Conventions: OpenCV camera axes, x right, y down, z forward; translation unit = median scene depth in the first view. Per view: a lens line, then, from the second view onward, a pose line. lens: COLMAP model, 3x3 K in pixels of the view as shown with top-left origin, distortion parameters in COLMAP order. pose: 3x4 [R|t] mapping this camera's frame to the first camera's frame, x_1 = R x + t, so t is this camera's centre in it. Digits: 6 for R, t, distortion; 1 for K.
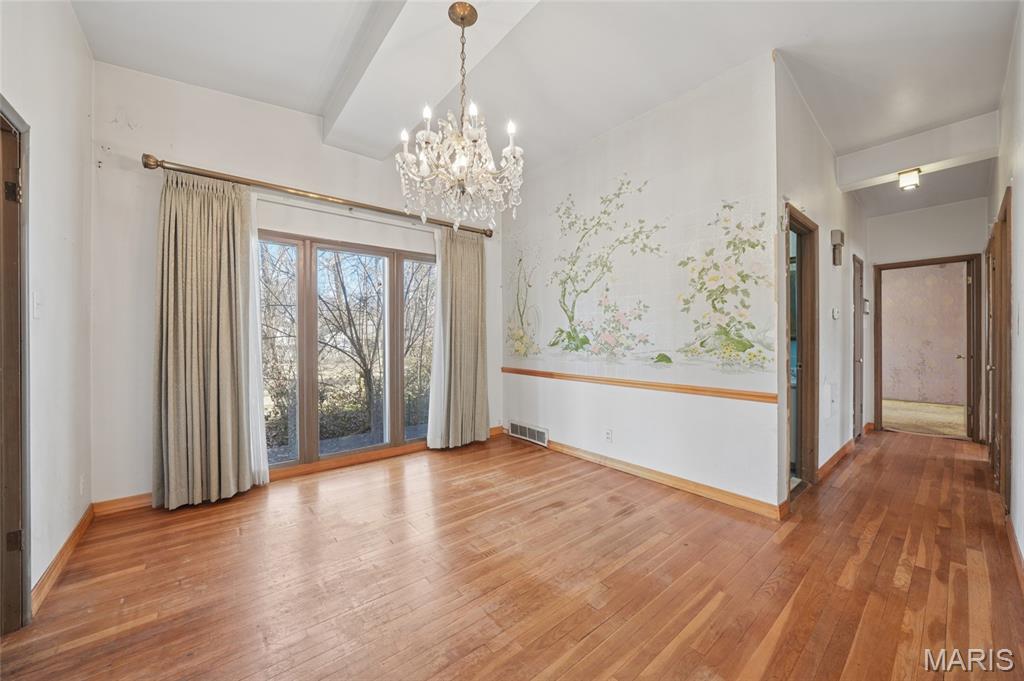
lens RADIAL K [[390.6, 0, 511.7], [0, 390.6, 340.3], [0, 0, 1]] dist [-0.007437, 0.000018]
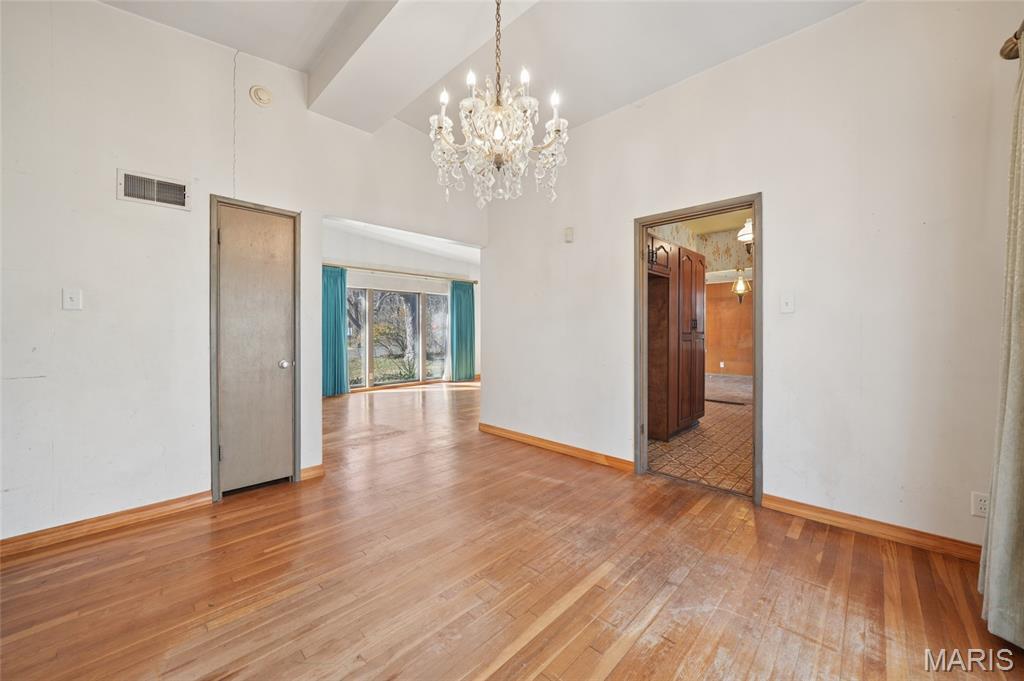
lens RADIAL K [[390.6, 0, 507.9], [0, 390.6, 337.6], [0, 0, 1]] dist [-0.007437, 0.000018]
pose [[-0.994556, 0.010630, -0.103664, -0.054431], [0.008640, 0.999770, 0.019629, -0.000338], [0.103848, 0.018627, -0.994419, 1.980435]]
